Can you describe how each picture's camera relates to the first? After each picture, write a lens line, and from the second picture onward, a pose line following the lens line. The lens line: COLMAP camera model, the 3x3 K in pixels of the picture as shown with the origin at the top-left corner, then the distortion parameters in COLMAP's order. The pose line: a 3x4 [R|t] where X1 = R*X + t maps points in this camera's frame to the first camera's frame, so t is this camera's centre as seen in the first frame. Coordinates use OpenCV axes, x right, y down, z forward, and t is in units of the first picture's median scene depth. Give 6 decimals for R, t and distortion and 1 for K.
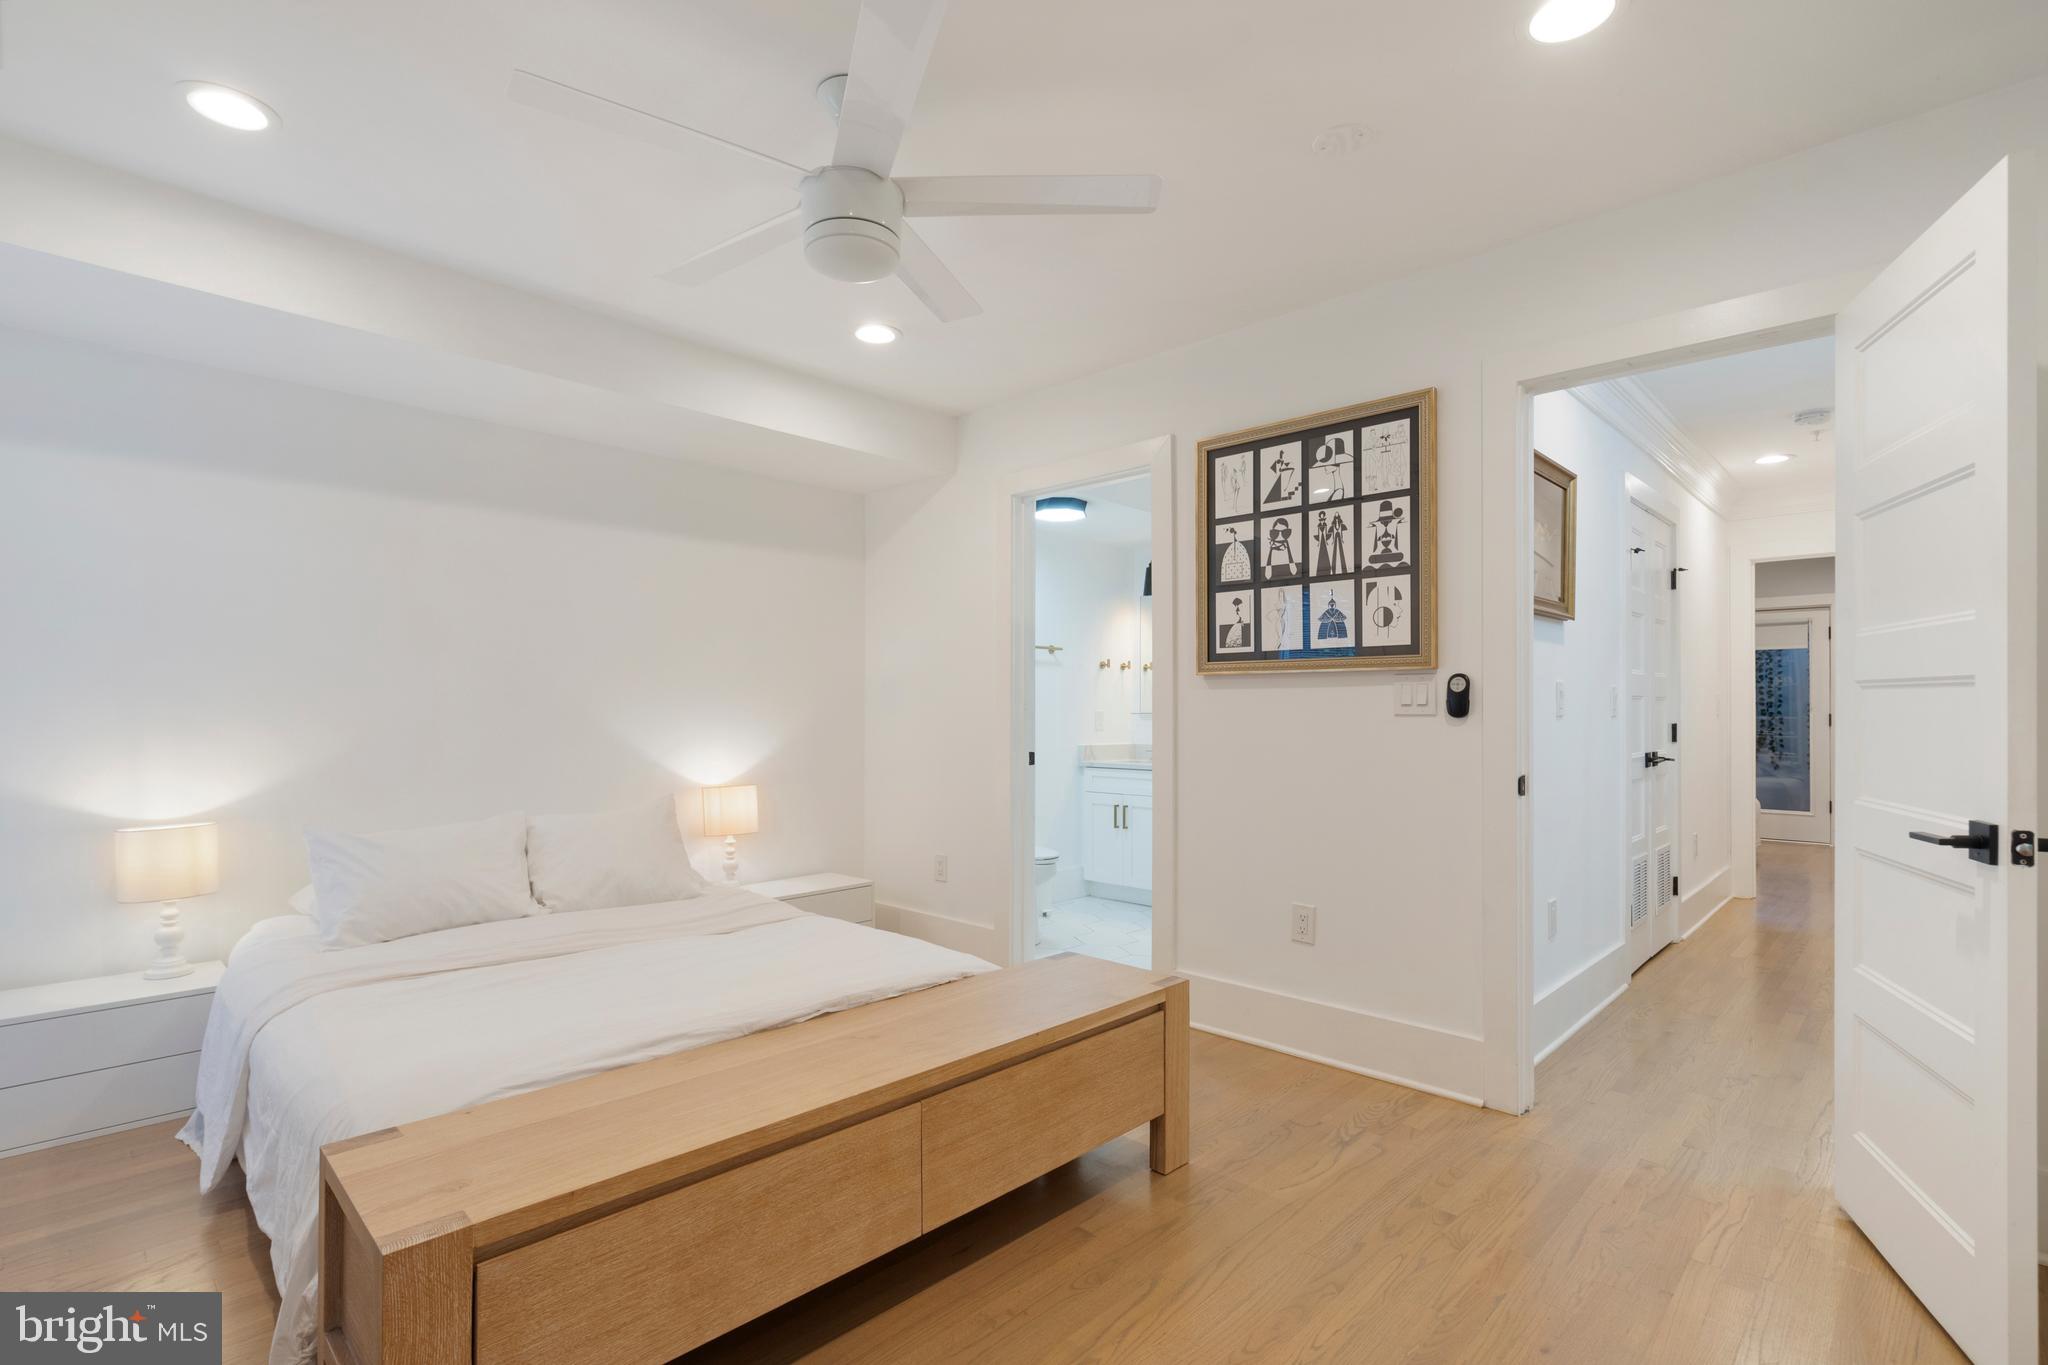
lens RADIAL K [[949.3, 0, 1028.3], [0, 949.3, 690.2], [0, 0, 1]] dist [0.000257, 0.000238]
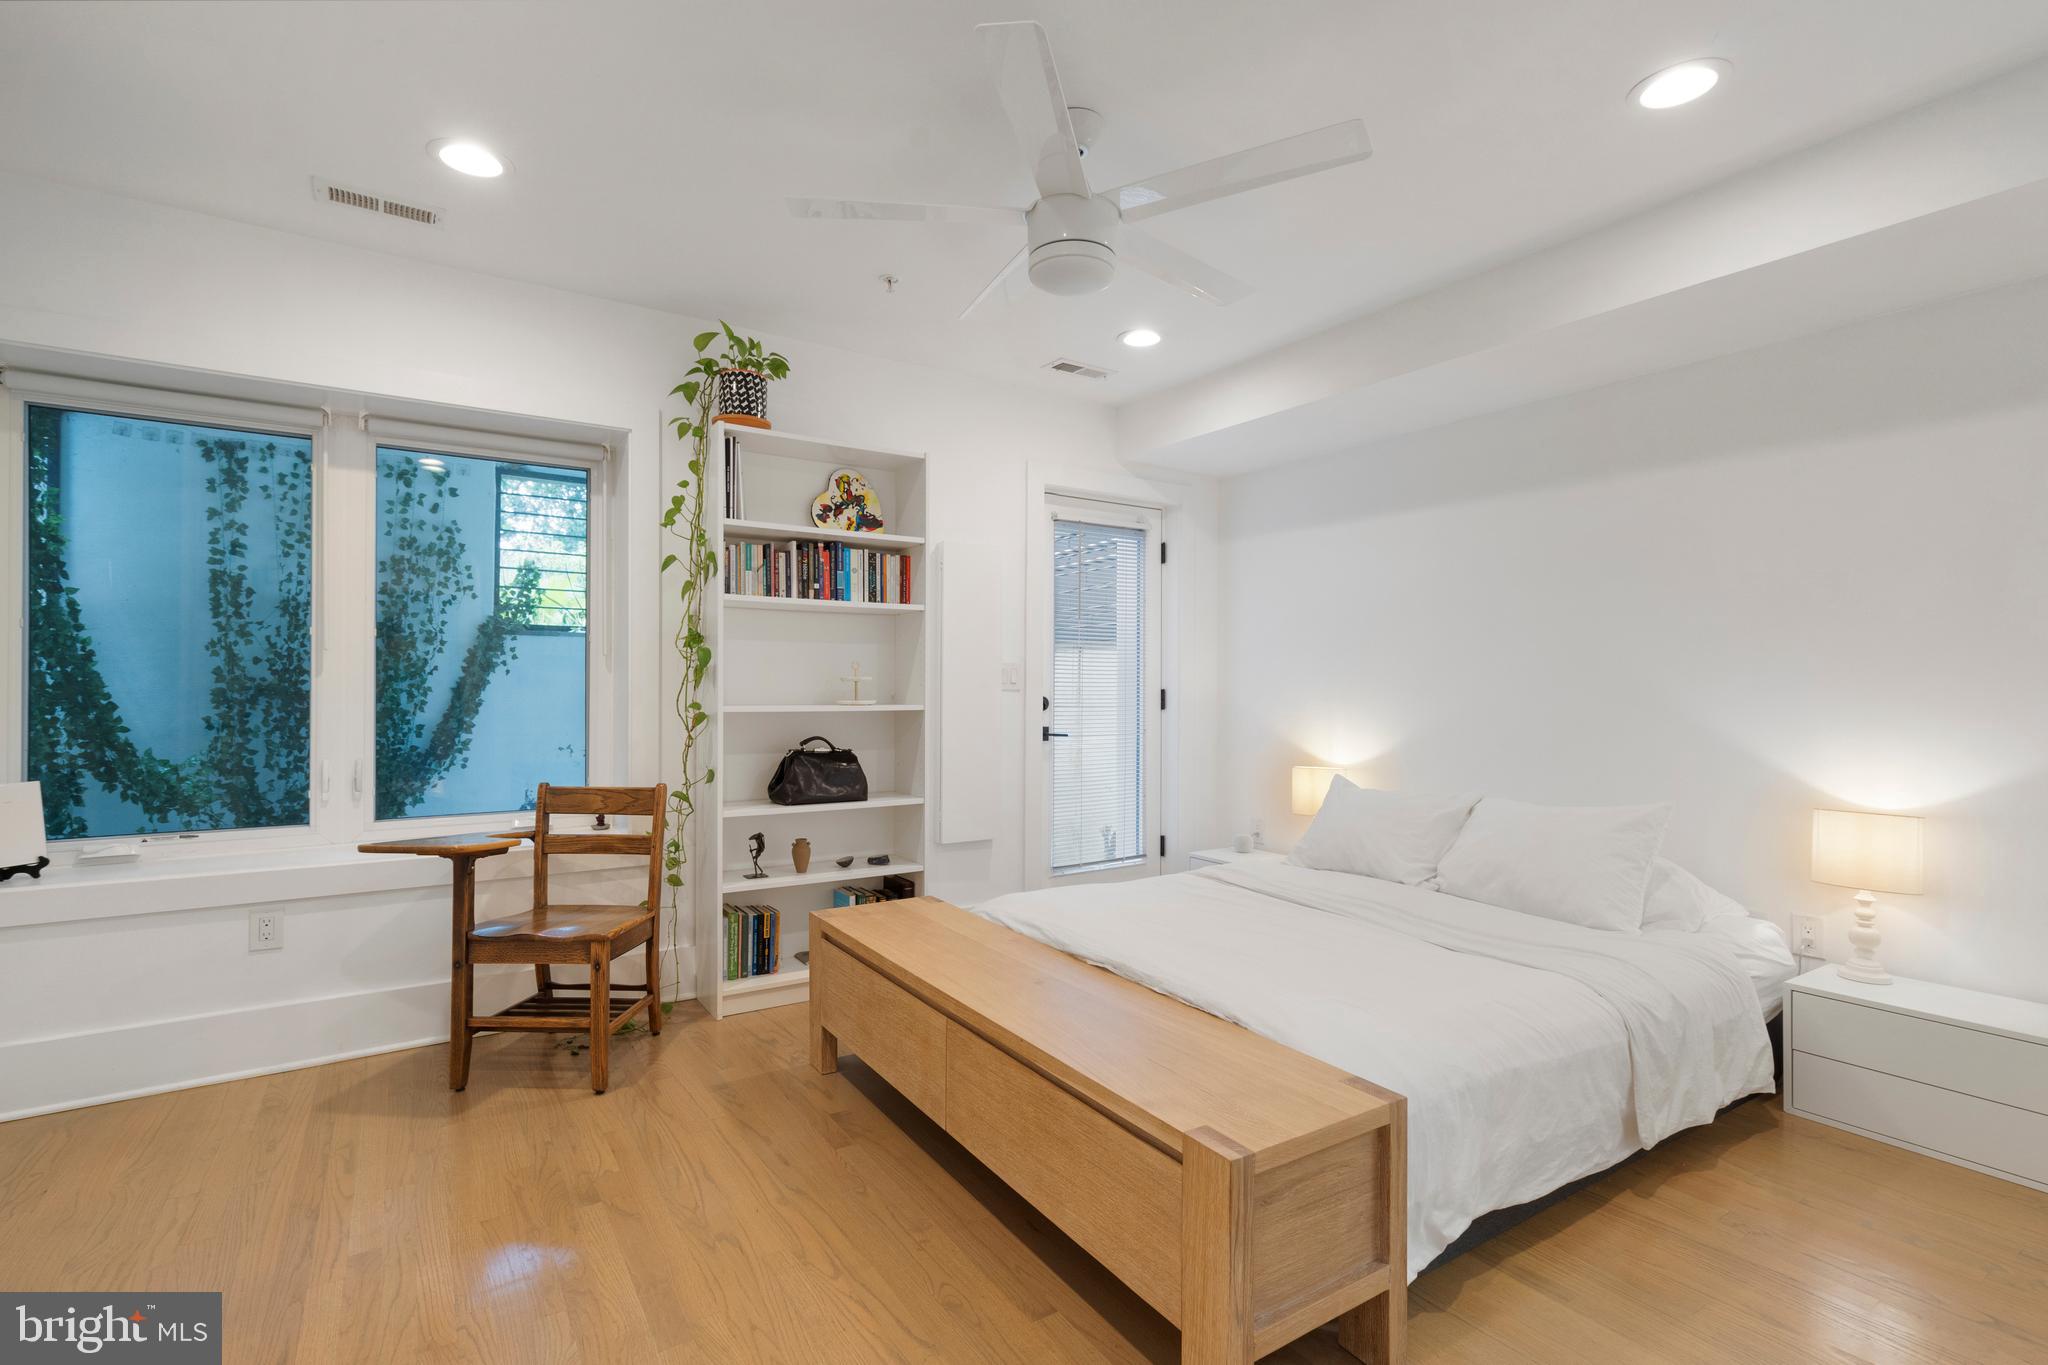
lens RADIAL K [[949.3, 0, 1028.3], [0, 949.3, 690.2], [0, 0, 1]] dist [0.000257, 0.000238]
pose [[-0.233119, -0.007238, -0.972421, 0.858531], [0.013300, 0.999855, -0.010631, 0.032516], [0.972357, -0.015412, -0.232989, 1.165633]]
